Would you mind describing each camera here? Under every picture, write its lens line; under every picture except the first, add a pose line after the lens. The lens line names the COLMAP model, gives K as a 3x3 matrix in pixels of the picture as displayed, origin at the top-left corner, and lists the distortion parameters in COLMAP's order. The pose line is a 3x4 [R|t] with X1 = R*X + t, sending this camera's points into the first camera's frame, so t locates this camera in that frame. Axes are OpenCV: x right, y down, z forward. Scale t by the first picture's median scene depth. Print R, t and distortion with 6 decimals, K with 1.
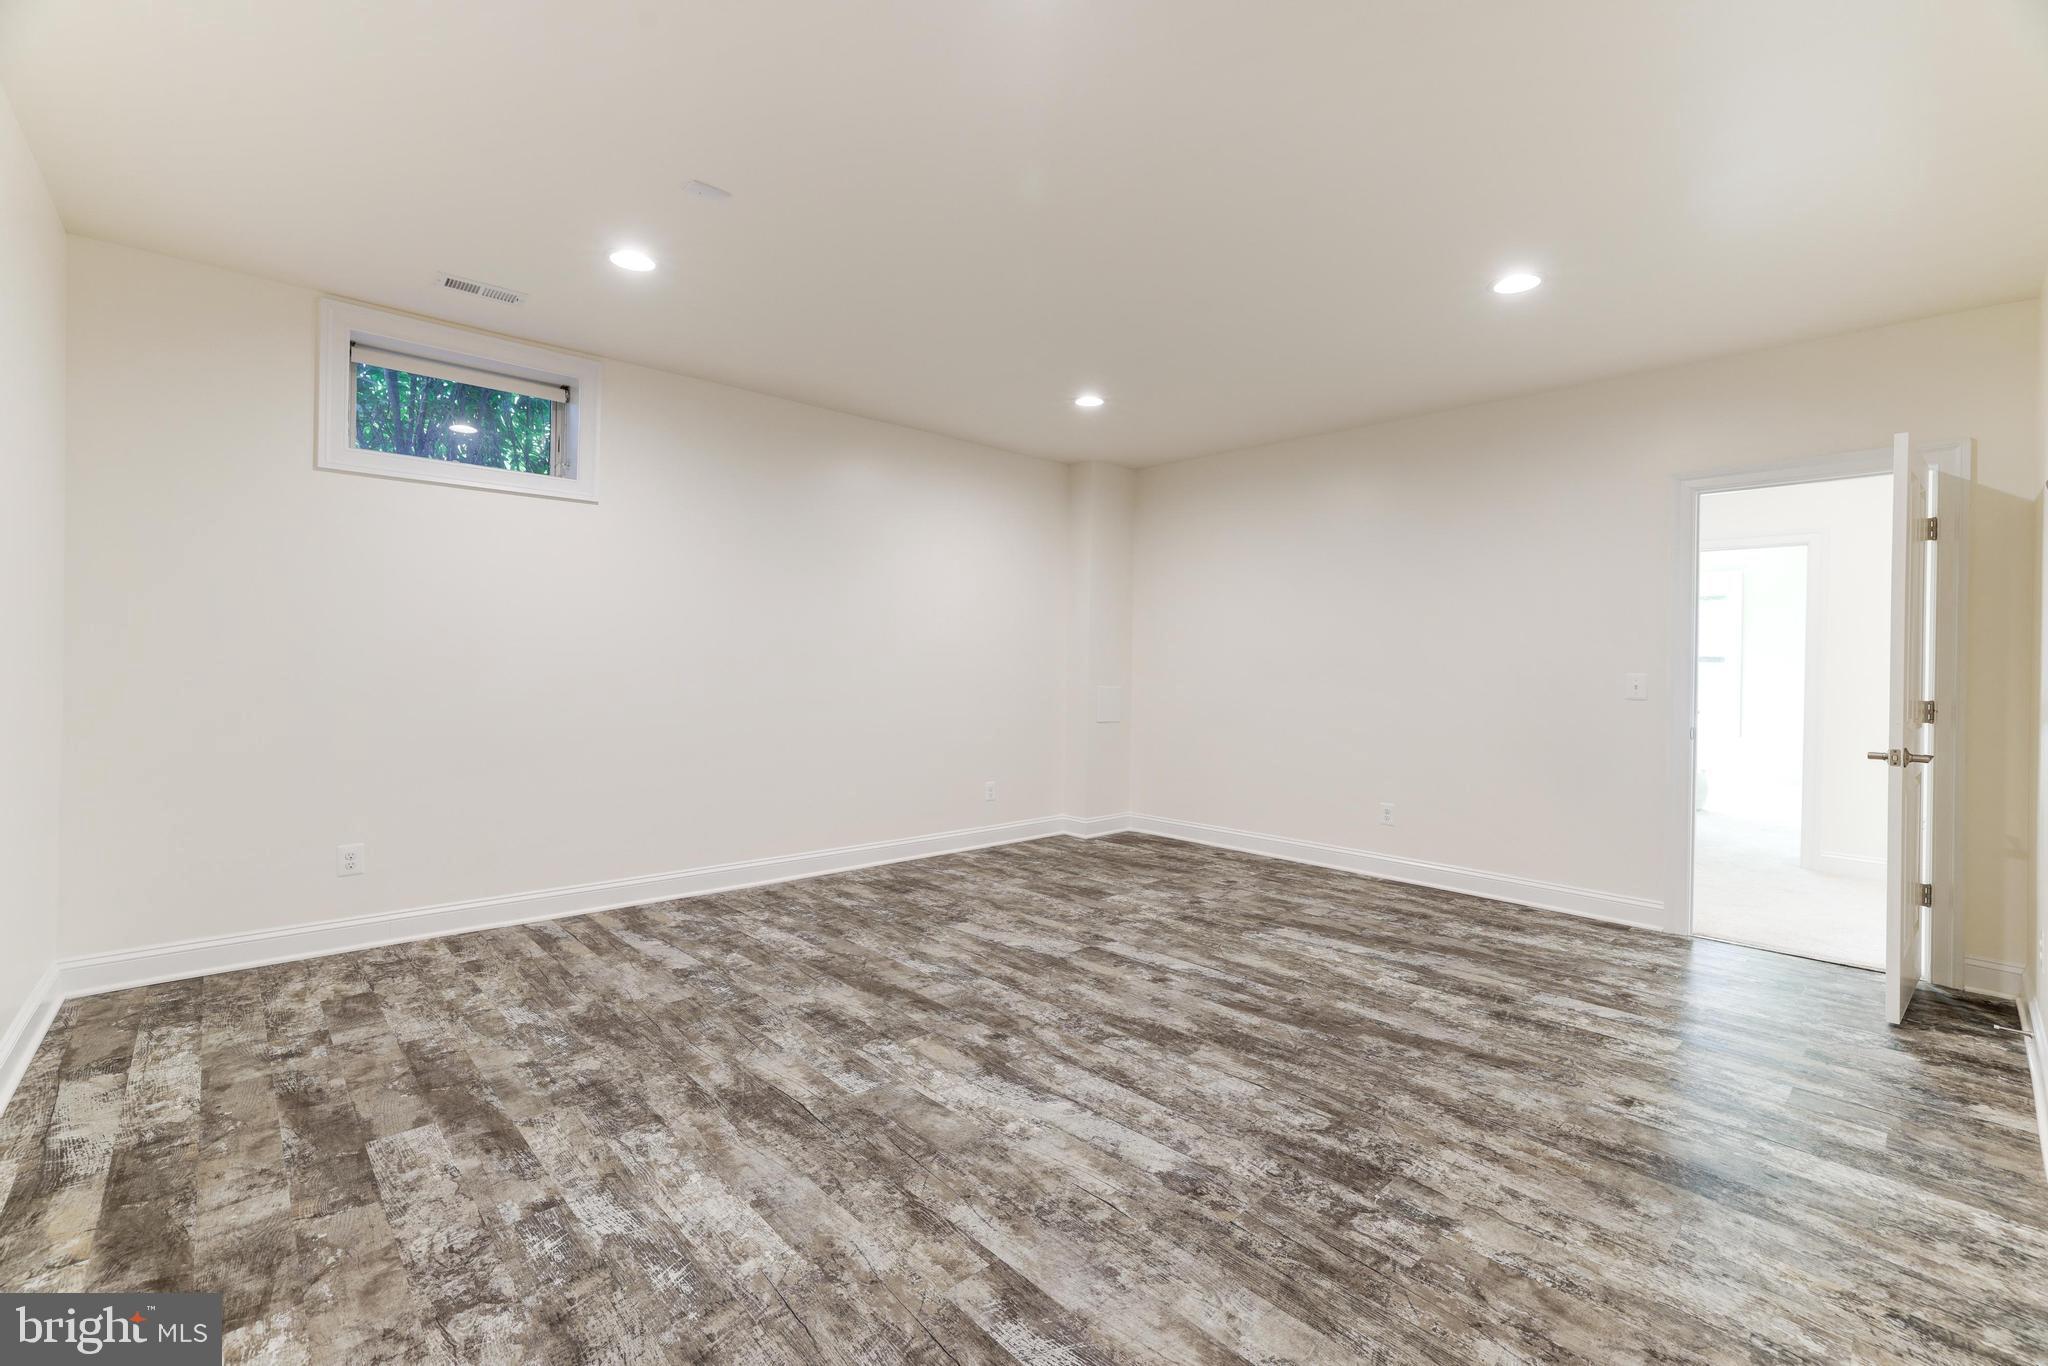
lens RADIAL K [[884.7, 0, 1030.5], [0, 884.7, 671.5], [0, 0, 1]] dist [0.001280, 0.000703]
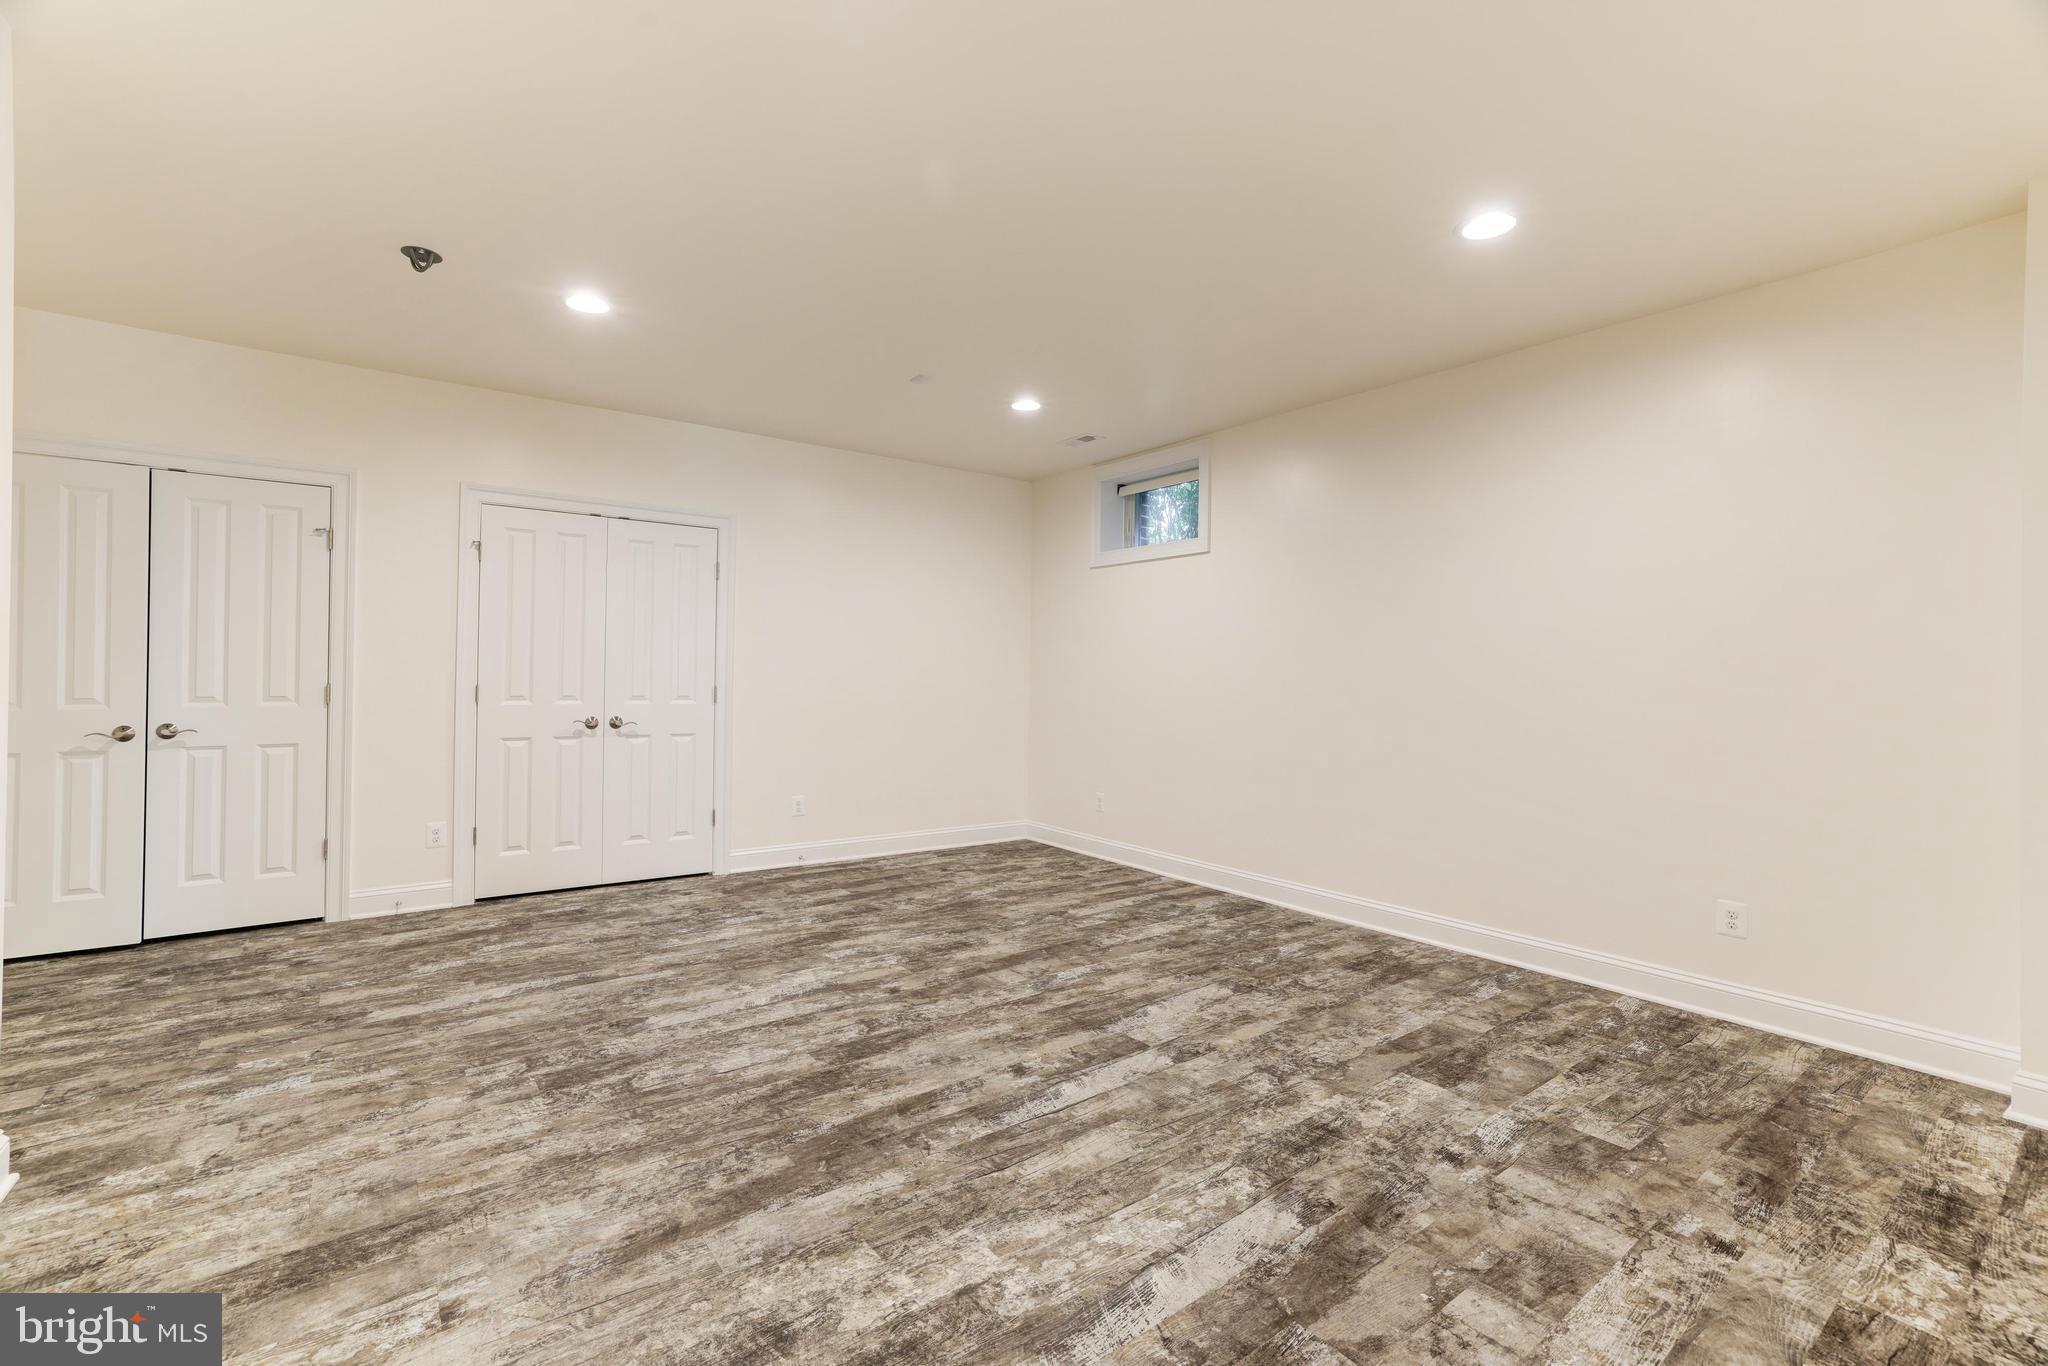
lens RADIAL K [[884.7, 0, 1033.0], [0, 884.7, 680.0], [0, 0, 1]] dist [0.001280, 0.000703]
pose [[-0.119047, -0.022240, -0.992639, 1.080281], [-0.014370, 0.999683, -0.020675, 0.015263], [0.992785, 0.011803, -0.119329, 1.261434]]
